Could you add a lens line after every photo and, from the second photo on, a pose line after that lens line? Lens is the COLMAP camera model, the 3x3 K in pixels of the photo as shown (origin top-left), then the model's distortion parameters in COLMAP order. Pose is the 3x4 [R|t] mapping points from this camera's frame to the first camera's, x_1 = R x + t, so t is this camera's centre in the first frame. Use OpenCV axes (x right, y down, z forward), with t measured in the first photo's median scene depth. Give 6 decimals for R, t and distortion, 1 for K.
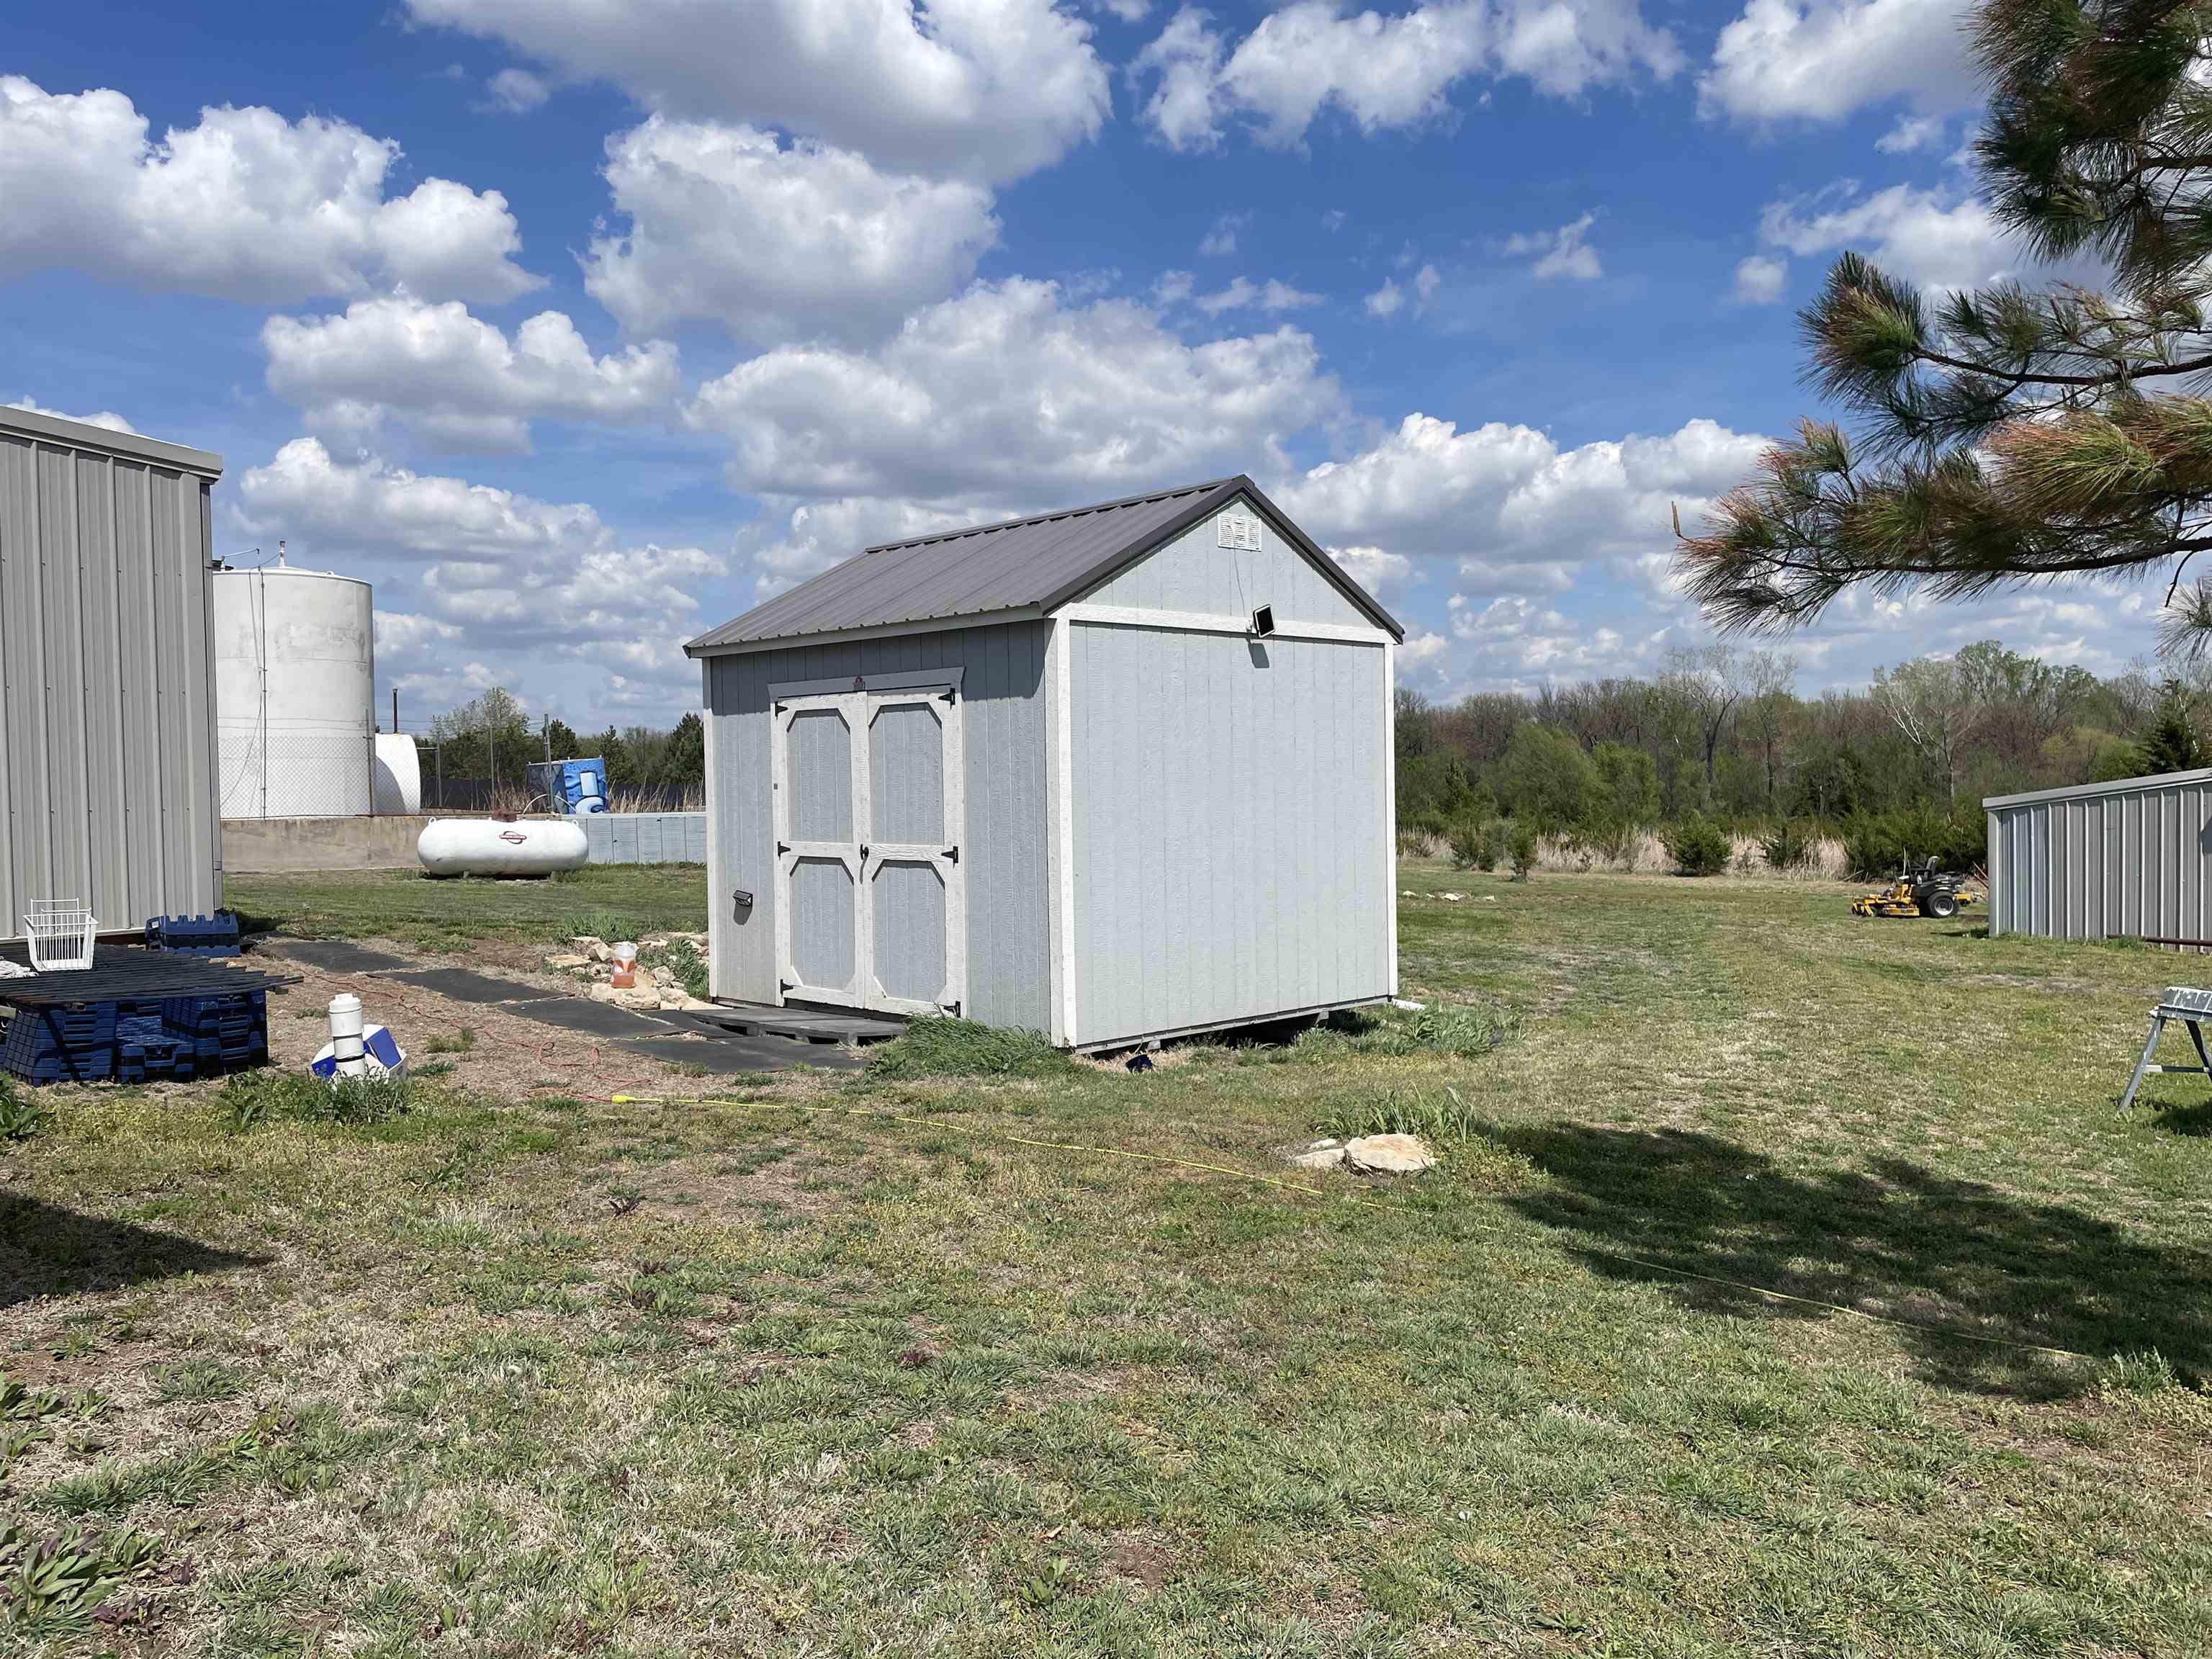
lens RADIAL K [[1632.0, 0, 1099.7], [0, 1632.0, 829.6], [0, 0, 1]] dist [0.032810, -0.034772]
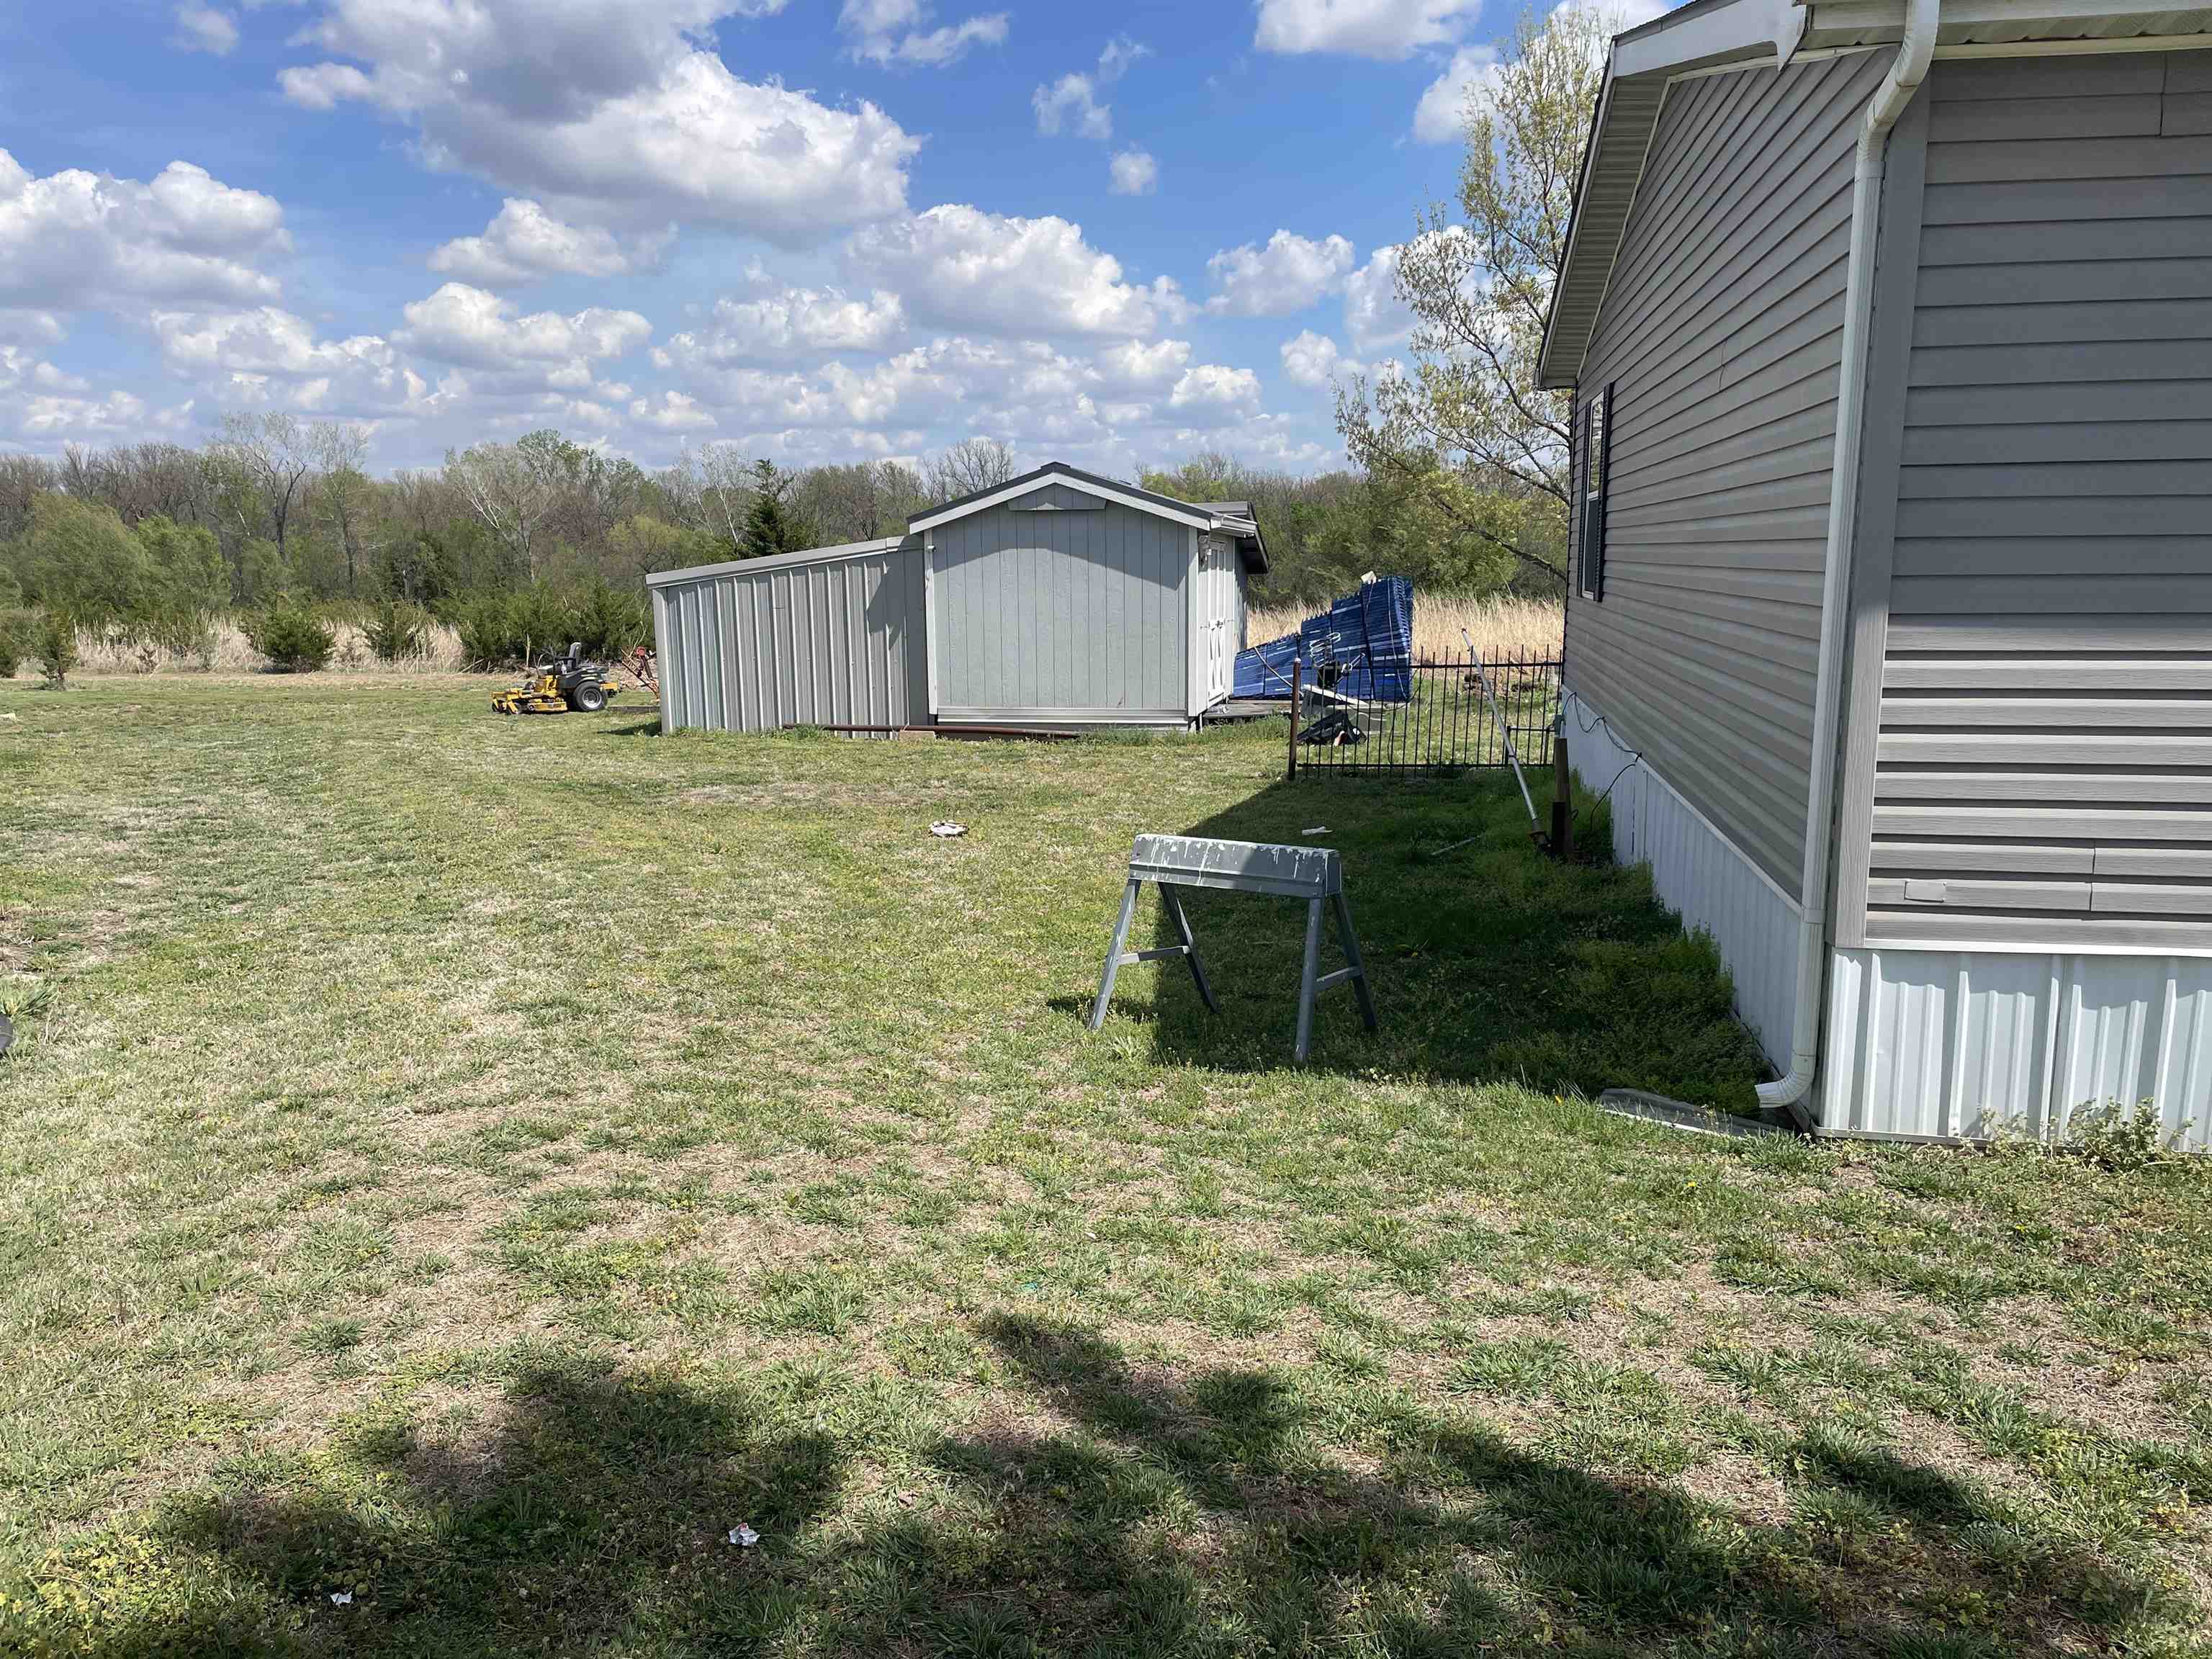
lens RADIAL K [[1632.0, 0, 1075.4], [0, 1632.0, 862.1], [0, 0, 1]] dist [0.032810, -0.034772]
pose [[0.695633, -0.121942, 0.707973, 0.030900], [0.015835, 0.987852, 0.154589, 0.000555], [-0.718223, -0.096326, 0.689113, 0.107026]]
